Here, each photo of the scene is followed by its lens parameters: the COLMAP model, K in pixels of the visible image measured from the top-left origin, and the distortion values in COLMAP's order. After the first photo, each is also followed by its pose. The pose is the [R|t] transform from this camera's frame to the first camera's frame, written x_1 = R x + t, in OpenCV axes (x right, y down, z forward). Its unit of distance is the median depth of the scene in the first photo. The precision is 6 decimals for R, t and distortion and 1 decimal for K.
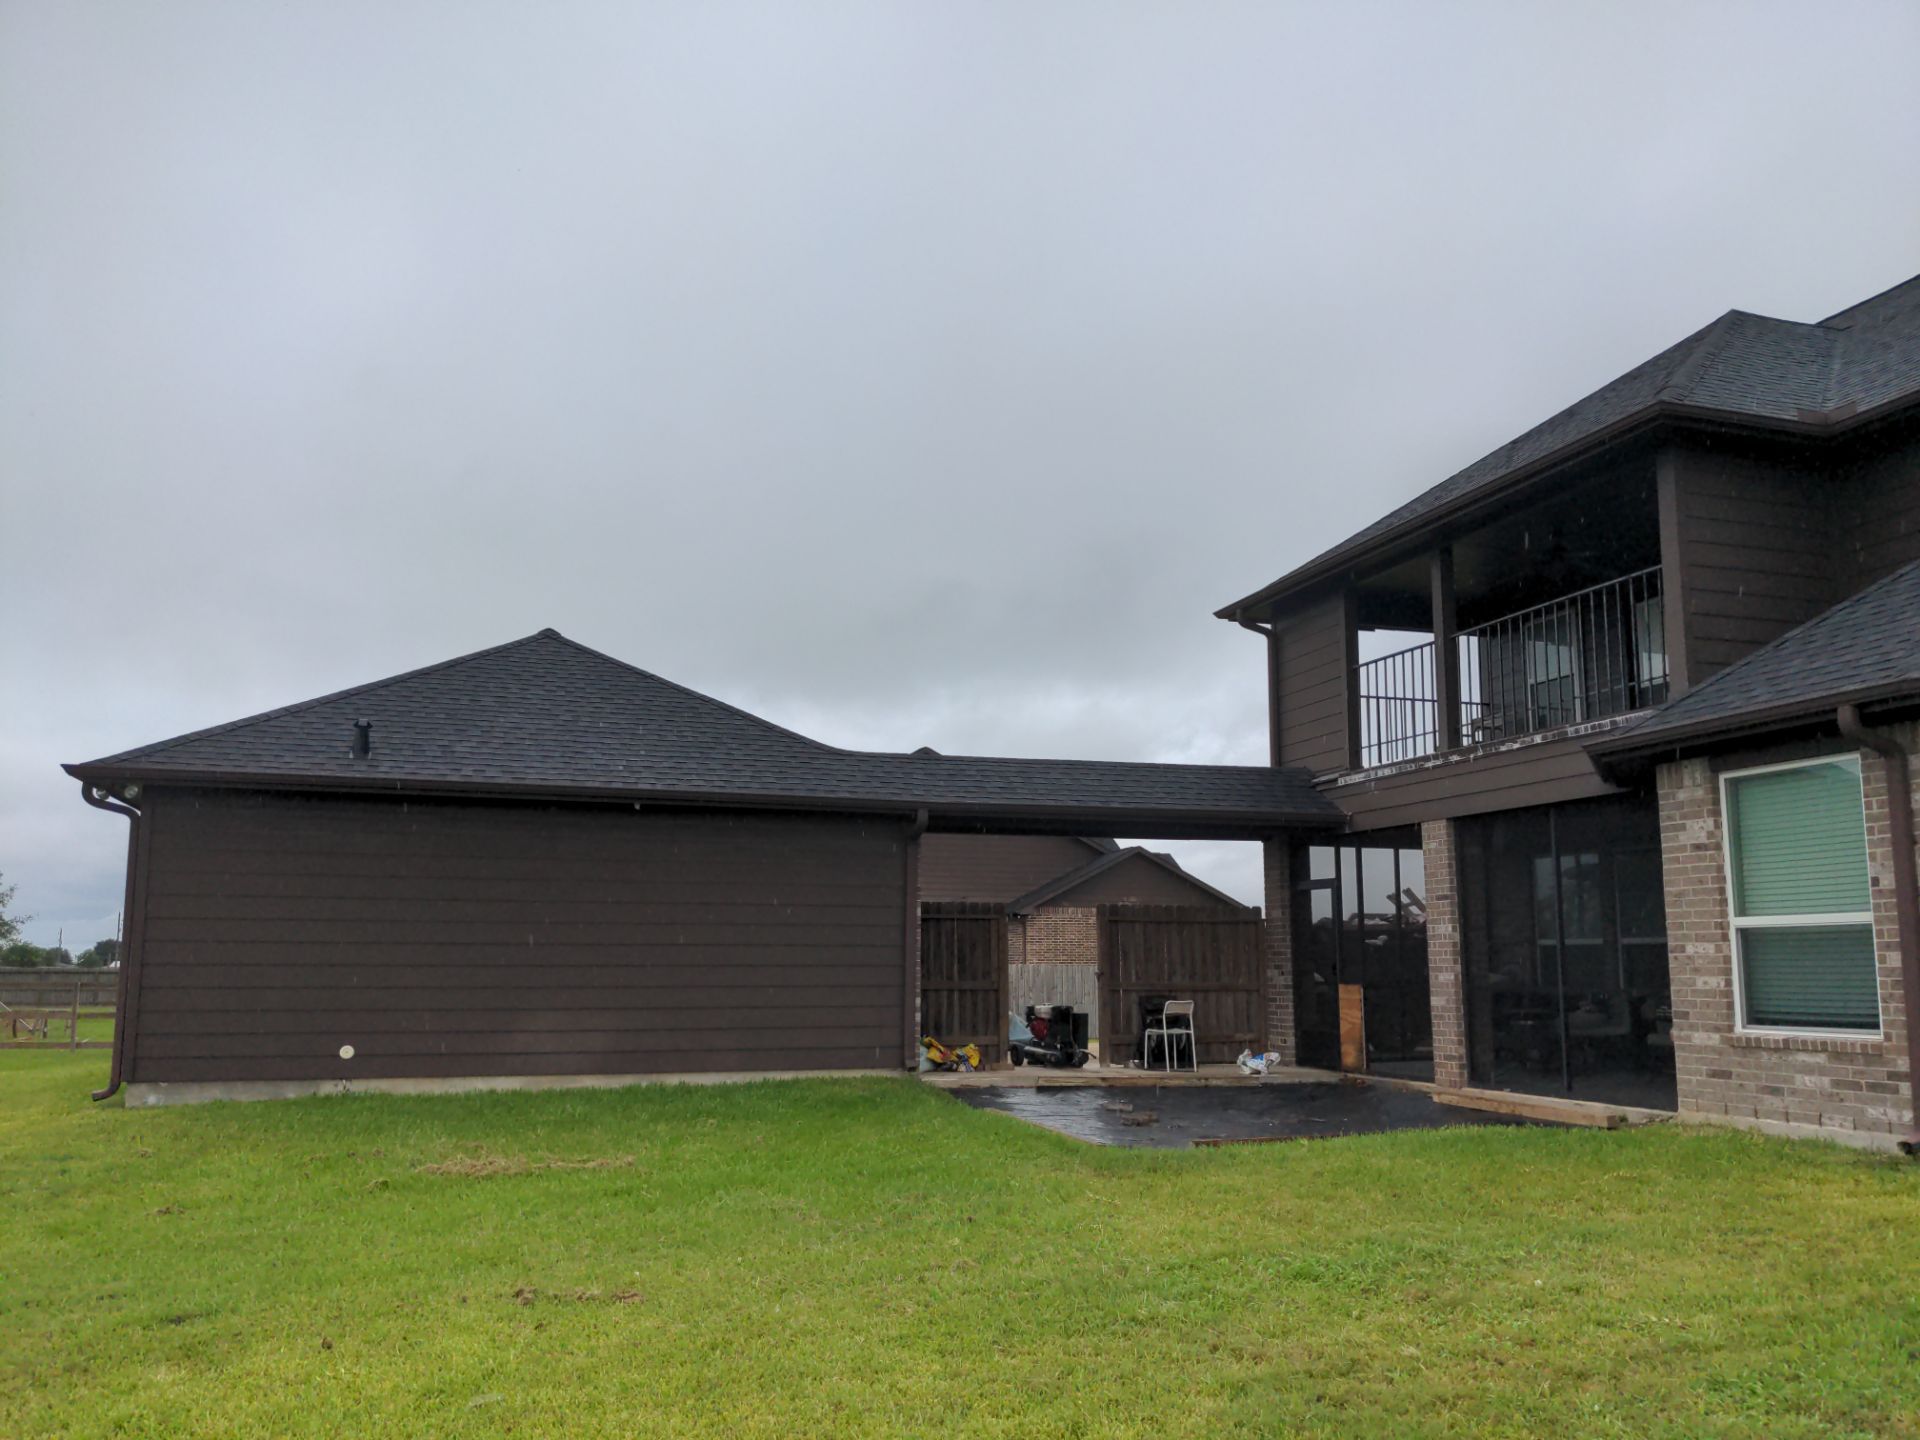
lens RADIAL K [[1507.4, 0, 987.1], [0, 1507.4, 759.6], [0, 0, 1]] dist [0.053025, -0.076766]
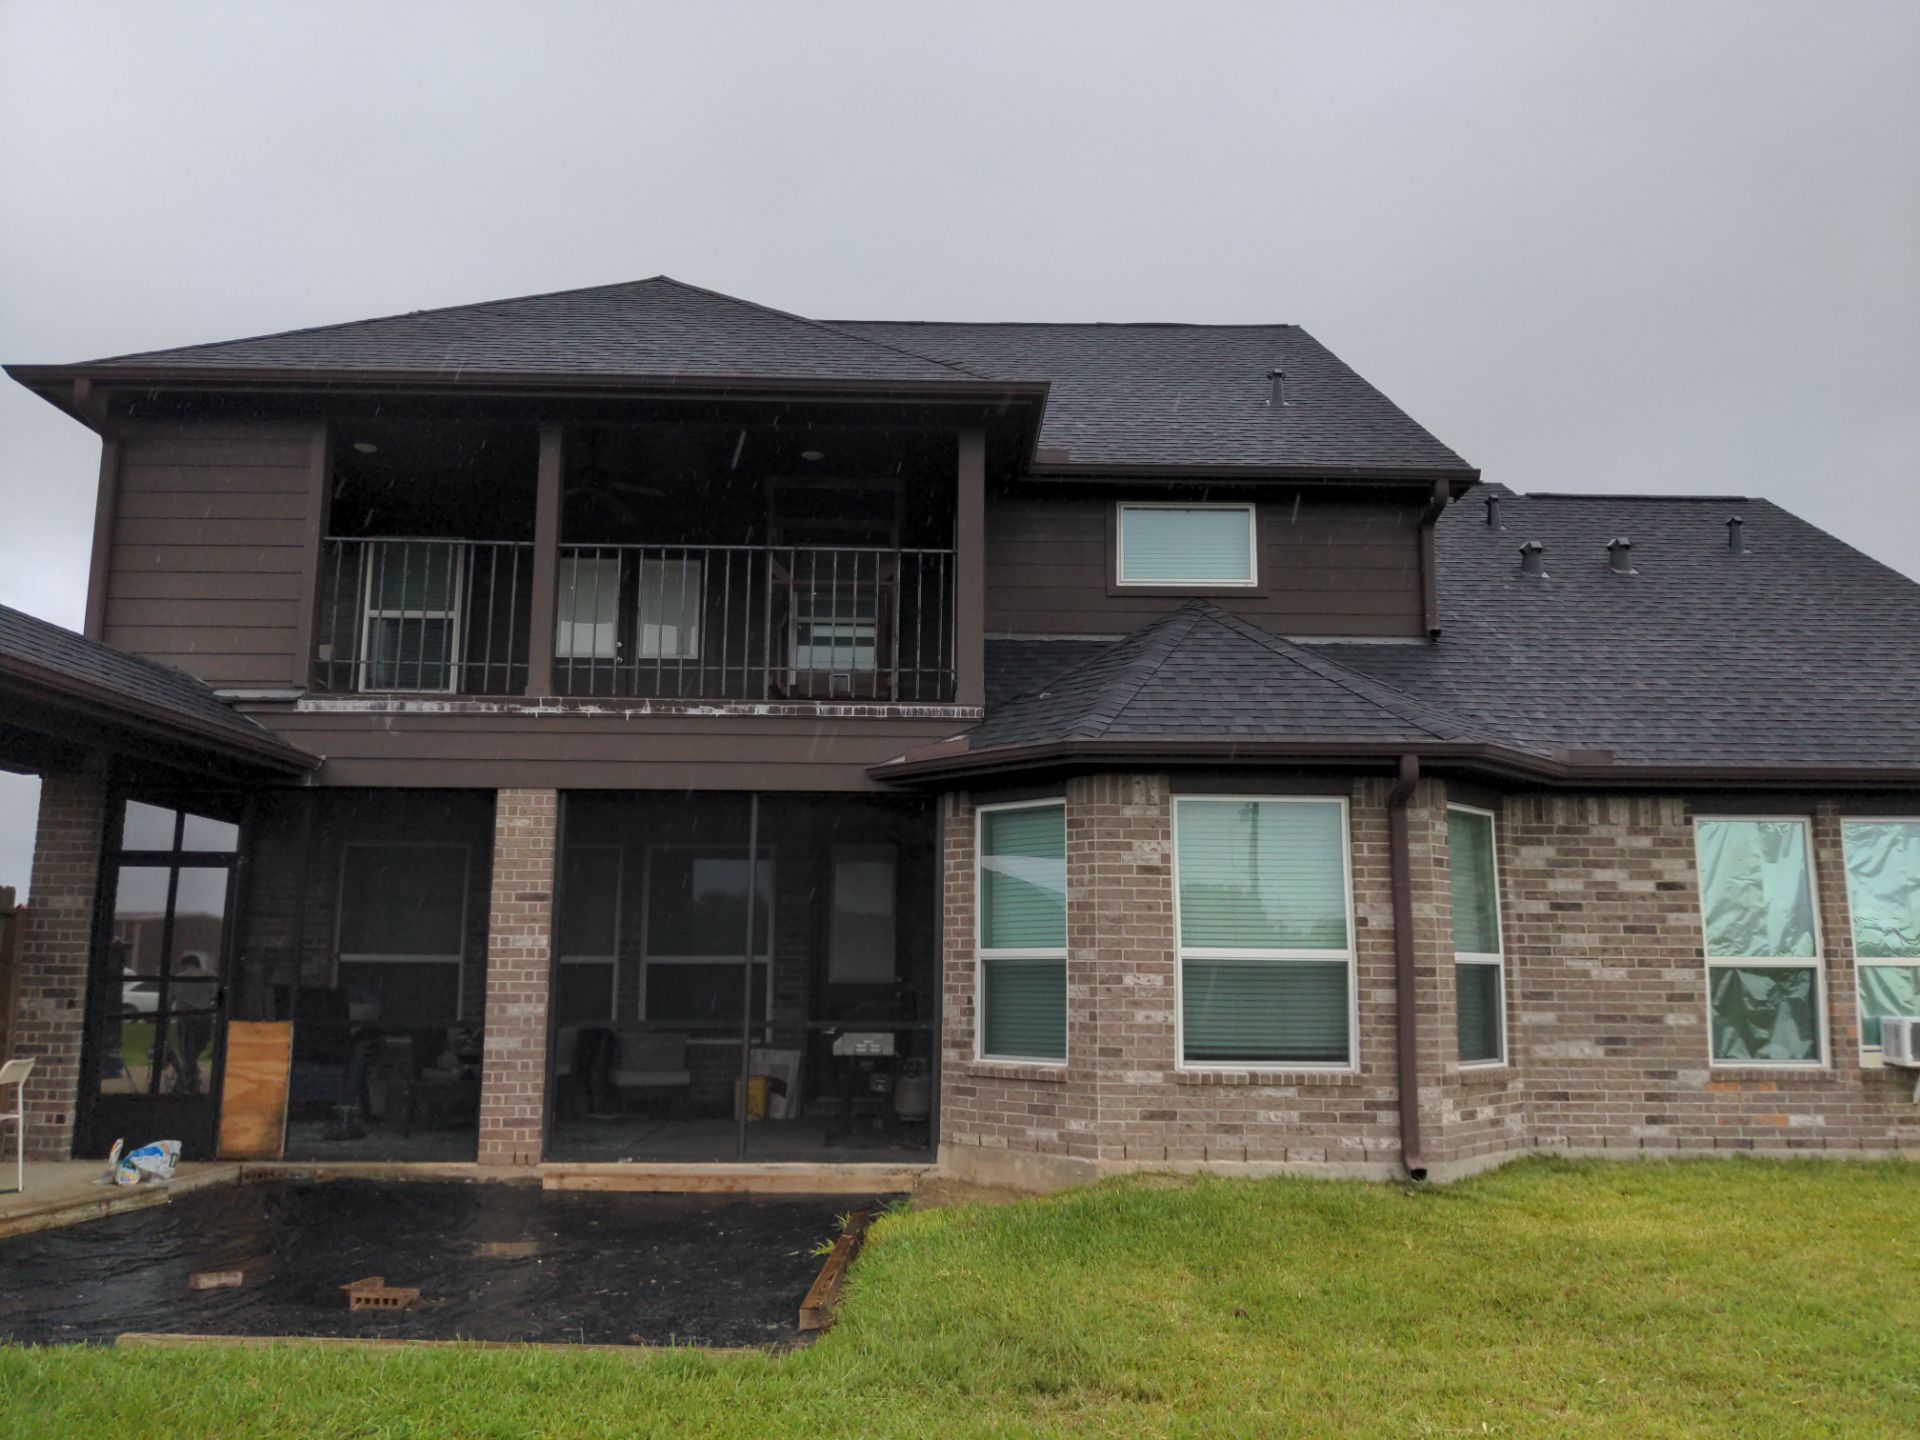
lens RADIAL K [[1514.2, 0, 950.8], [0, 1514.2, 765.6], [0, 0, 1]] dist [0.062156, -0.099202]
pose [[0.305136, 0.140214, 0.941930, -0.449833], [-0.137885, 0.985184, -0.101985, 0.105499], [-0.942274, -0.098759, 0.319948, 0.820987]]
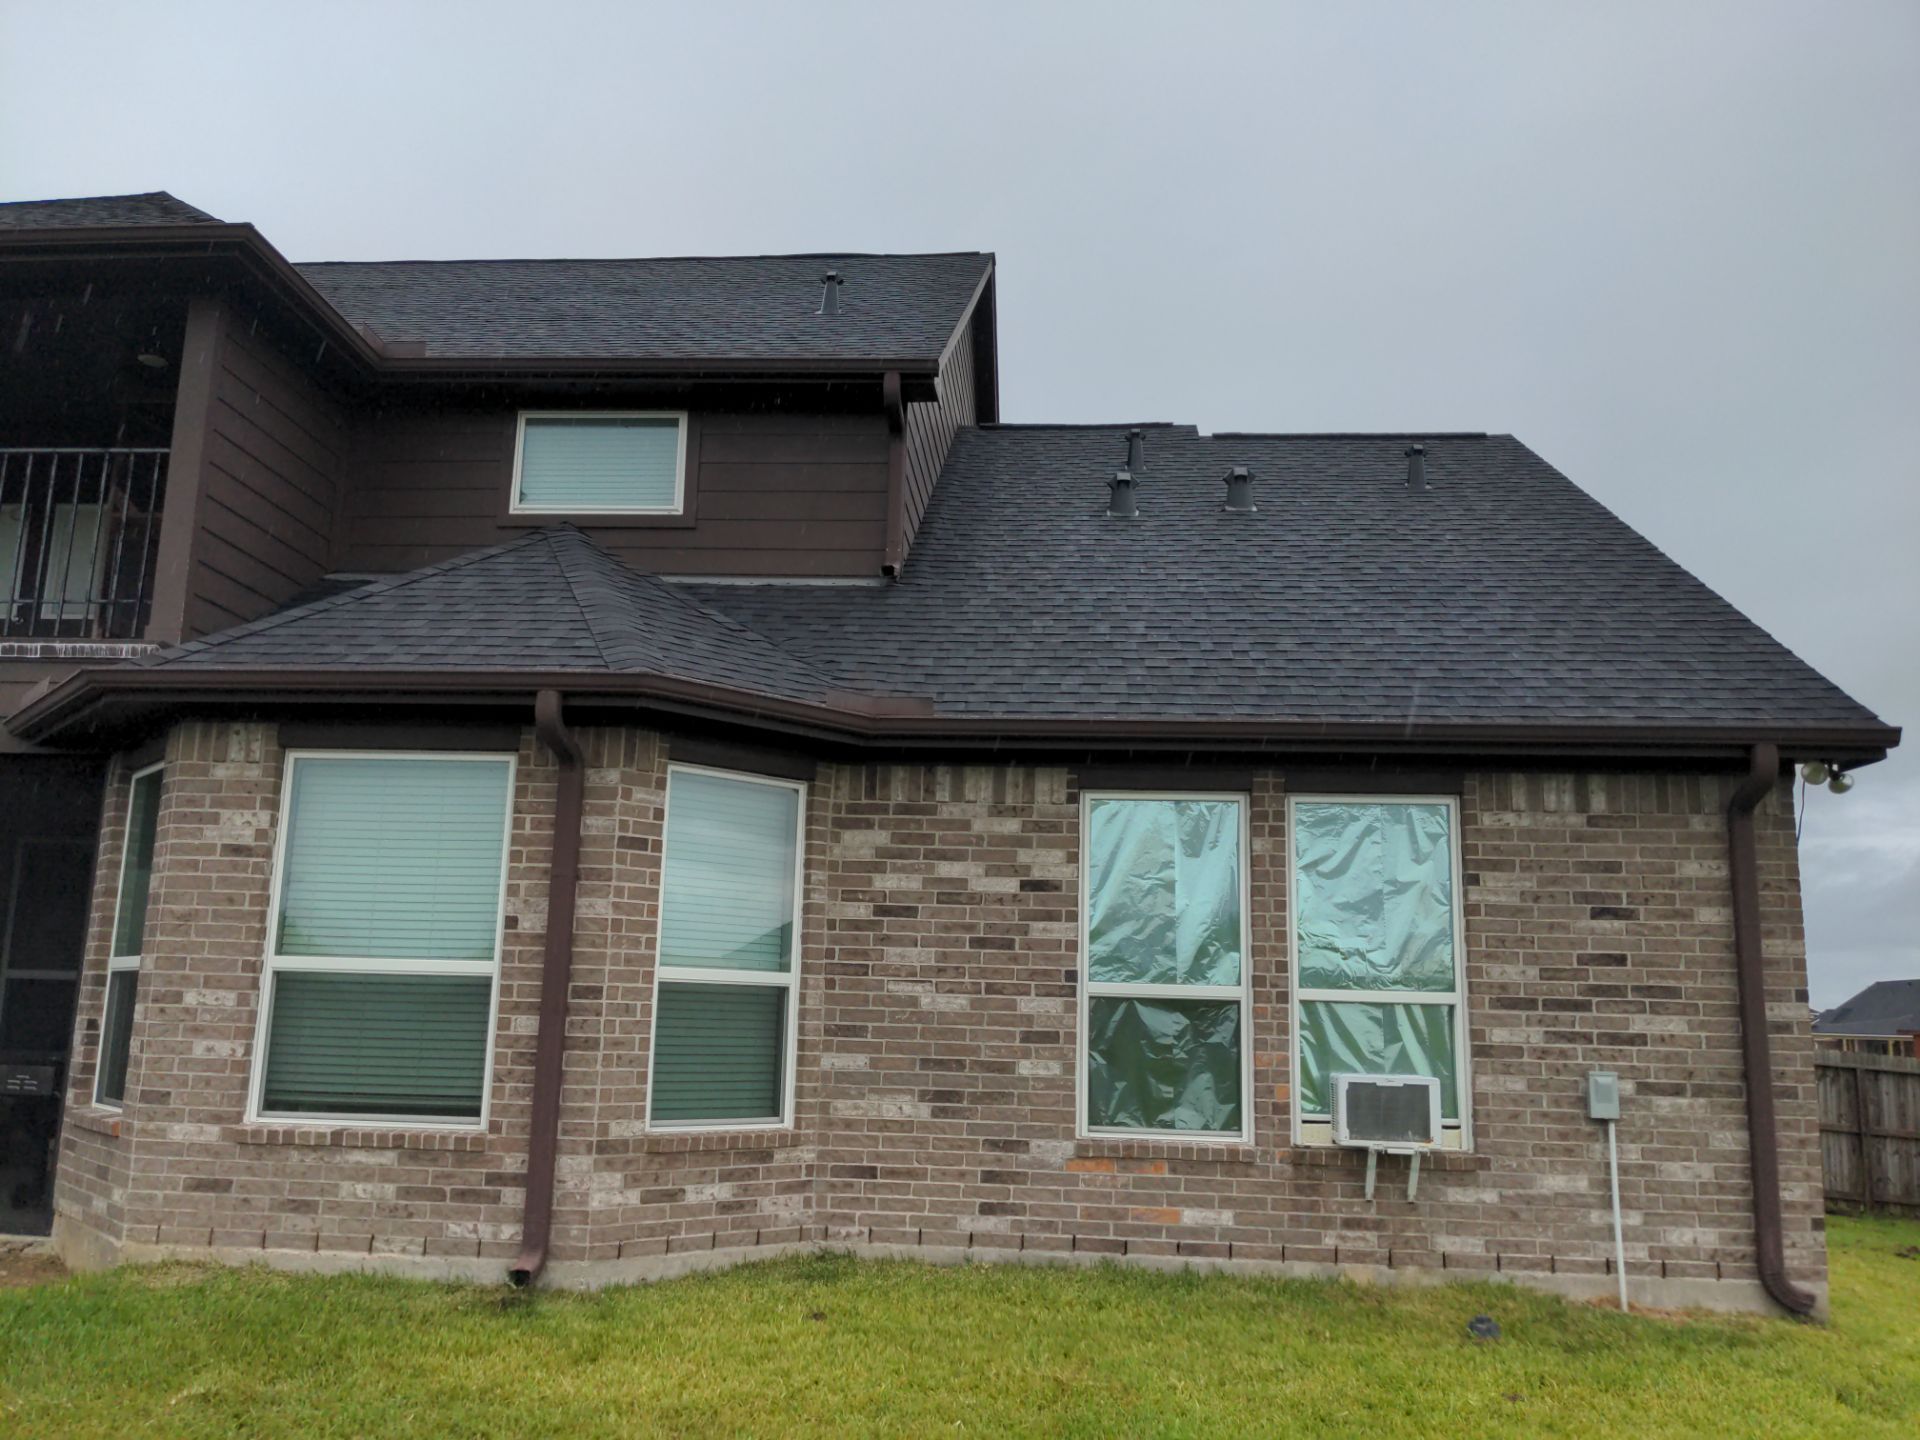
lens RADIAL K [[1514.2, 0, 938.1], [0, 1514.2, 763.0], [0, 0, 1]] dist [0.062156, -0.099202]
pose [[0.401252, 0.171819, 0.899708, -0.031631], [-0.155312, 0.980788, -0.118037, 0.051047], [-0.902704, -0.092373, 0.420229, 0.426733]]
